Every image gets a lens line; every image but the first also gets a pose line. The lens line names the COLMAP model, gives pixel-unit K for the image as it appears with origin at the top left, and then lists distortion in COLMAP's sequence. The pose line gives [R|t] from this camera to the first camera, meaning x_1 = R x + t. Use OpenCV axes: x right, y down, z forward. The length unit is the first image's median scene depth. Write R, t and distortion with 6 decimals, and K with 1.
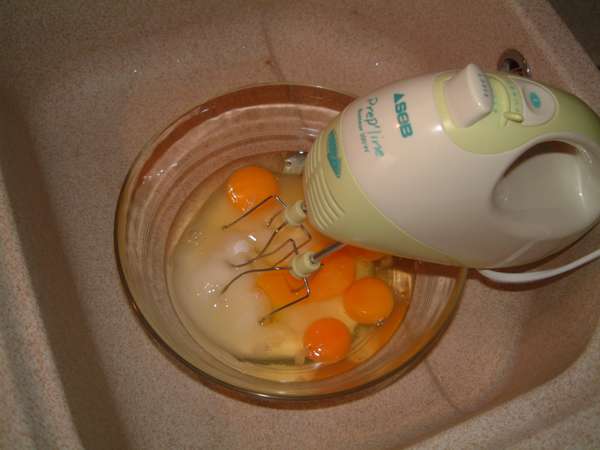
lens RADIAL K [[743.3, 0, 300.0], [0, 743.3, 225.0], [0, 0, 1]] dist [-0.208885, 0.006797]
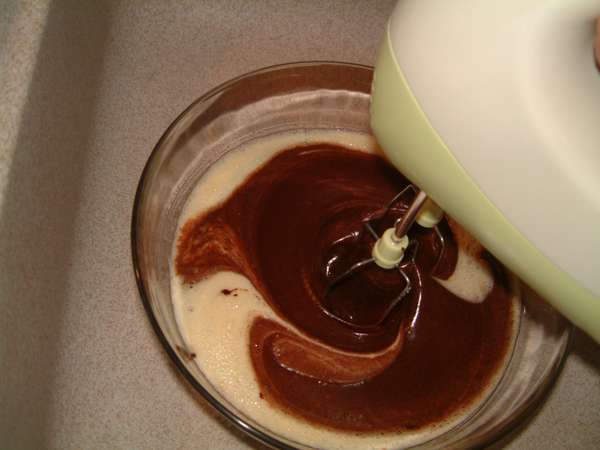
lens RADIAL K [[743.3, 0, 300.0], [0, 743.3, 225.0], [0, 0, 1]] dist [-0.208885, 0.006797]
pose [[0.918023, 0.385579, -0.092536, -0.003723], [-0.393173, 0.915416, -0.086193, 0.070483], [0.051475, 0.115510, 0.991972, 0.208802]]
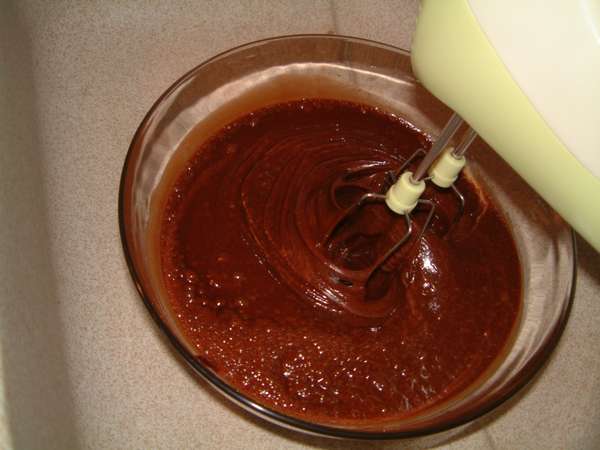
lens RADIAL K [[743.3, 0, 300.0], [0, 743.3, 225.0], [0, 0, 1]] dist [-0.208885, 0.006797]
pose [[0.986023, 0.166457, 0.007132, -0.056533], [-0.165516, 0.983551, -0.072338, 0.072962], [-0.019056, 0.070147, 0.997355, 0.221811]]
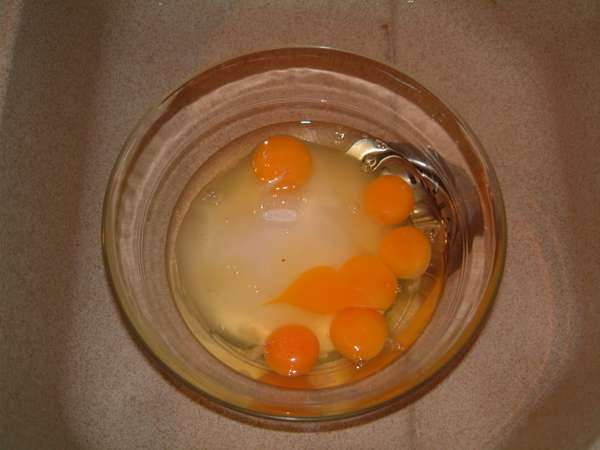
lens RADIAL K [[743.3, 0, 300.0], [0, 743.3, 225.0], [0, 0, 1]] dist [-0.208885, 0.006797]
pose [[0.916047, 0.349228, -0.197225, 0.146817], [-0.329665, 0.935698, 0.125661, -0.089430], [0.228428, -0.050094, 0.972271, 0.128506]]
